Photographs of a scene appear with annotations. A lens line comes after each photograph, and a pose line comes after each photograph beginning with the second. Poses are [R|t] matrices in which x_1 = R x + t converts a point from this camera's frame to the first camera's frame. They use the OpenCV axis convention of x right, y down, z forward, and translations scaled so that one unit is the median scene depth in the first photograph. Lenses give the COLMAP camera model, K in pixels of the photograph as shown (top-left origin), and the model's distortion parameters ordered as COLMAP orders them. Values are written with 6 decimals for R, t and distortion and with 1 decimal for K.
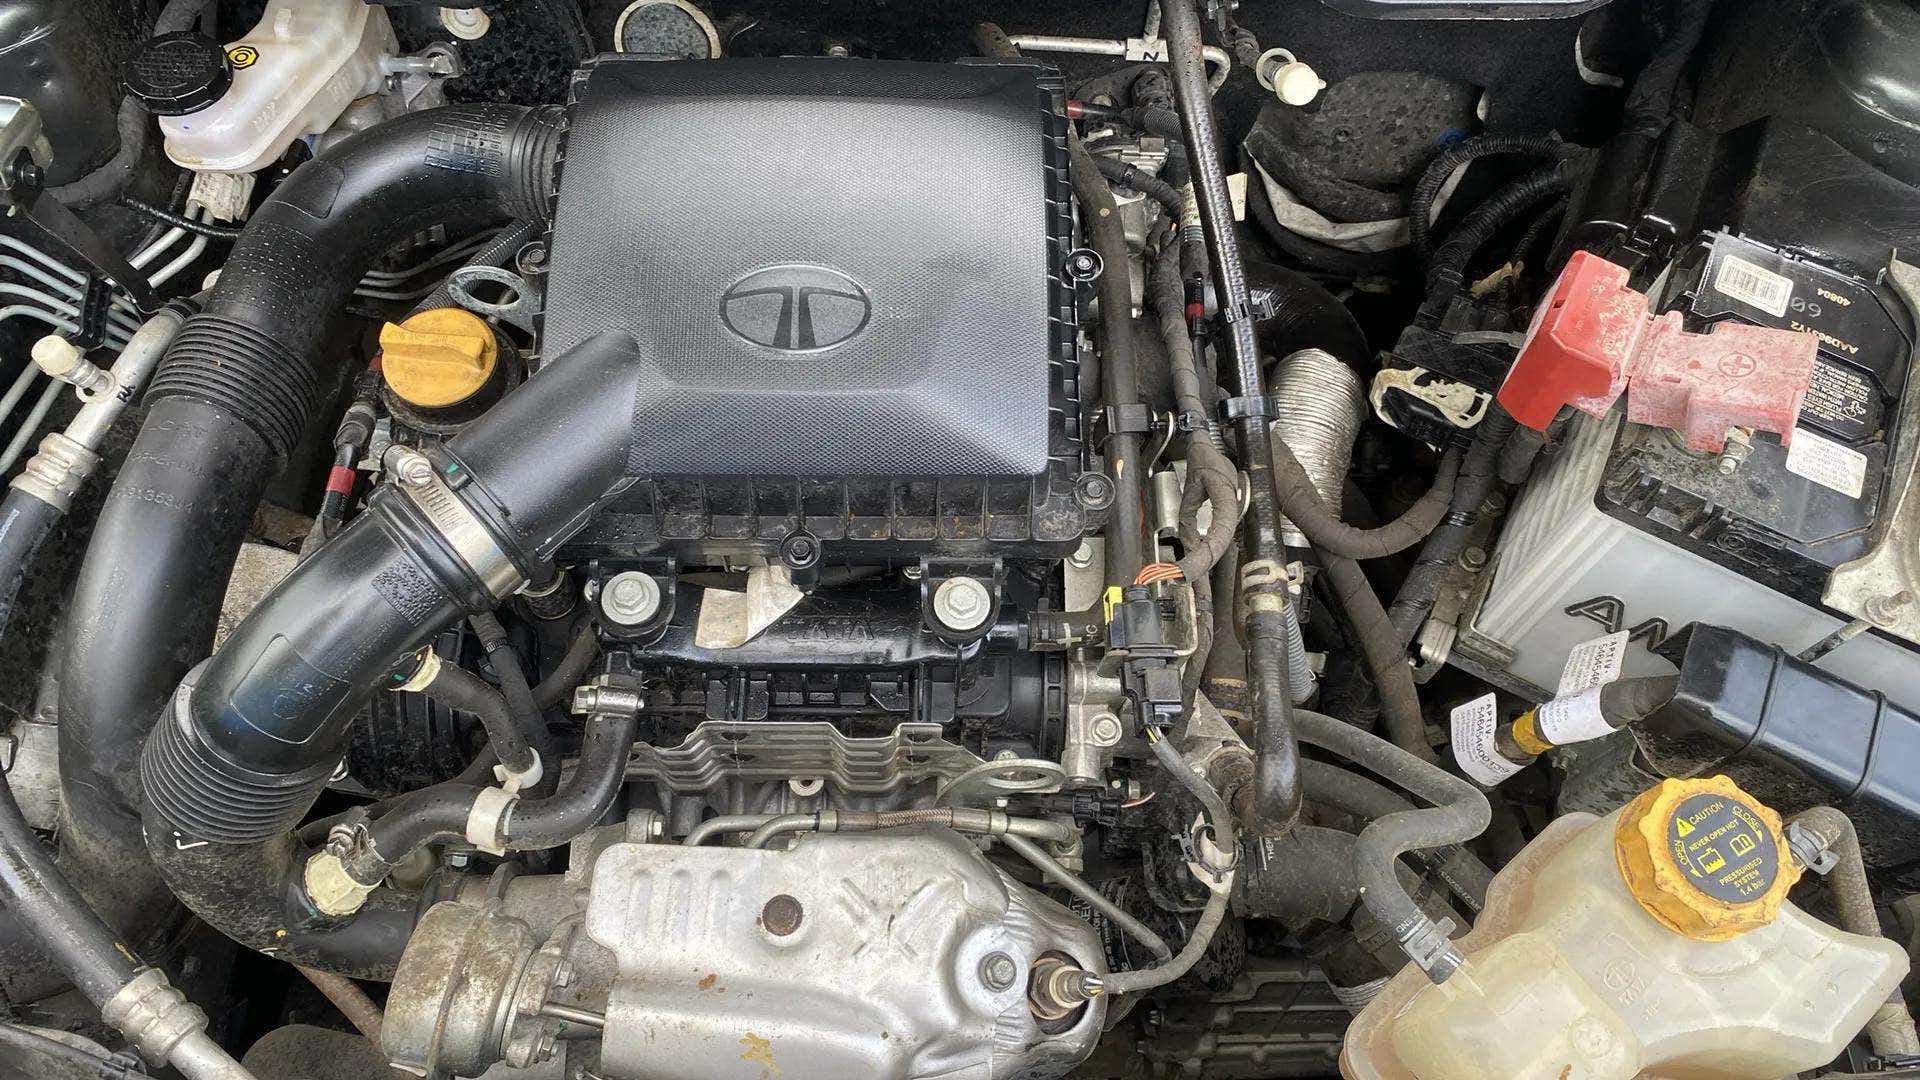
lens RADIAL K [[1569.3, 0, 981.7], [0, 1569.3, 496.0], [0, 0, 1]] dist [0.041224, -0.070830]
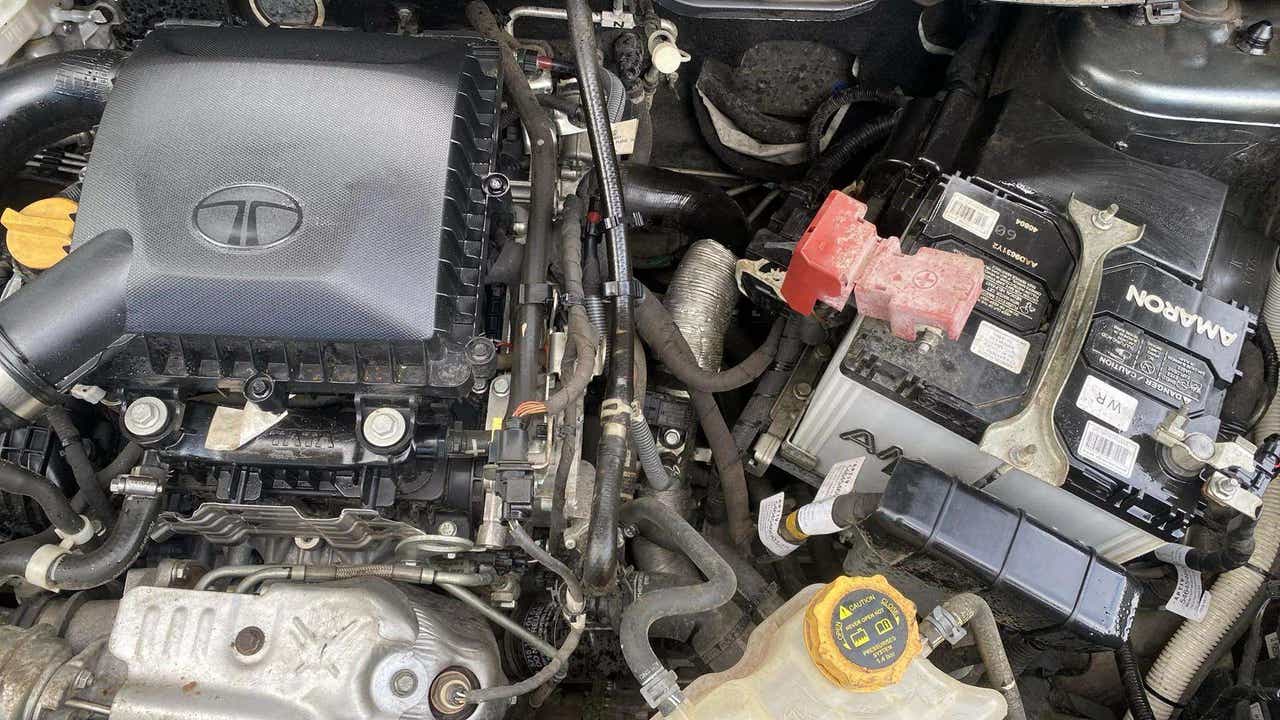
lens RADIAL K [[1046.2, 0, 649.2], [0, 1046.2, 346.0], [0, 0, 1]] dist [0.041224, -0.070830]
pose [[0.999449, 0.033092, 0.002737, 0.214106], [-0.033188, 0.998175, 0.050459, -0.057784], [-0.001062, -0.050522, 0.998722, 0.059774]]
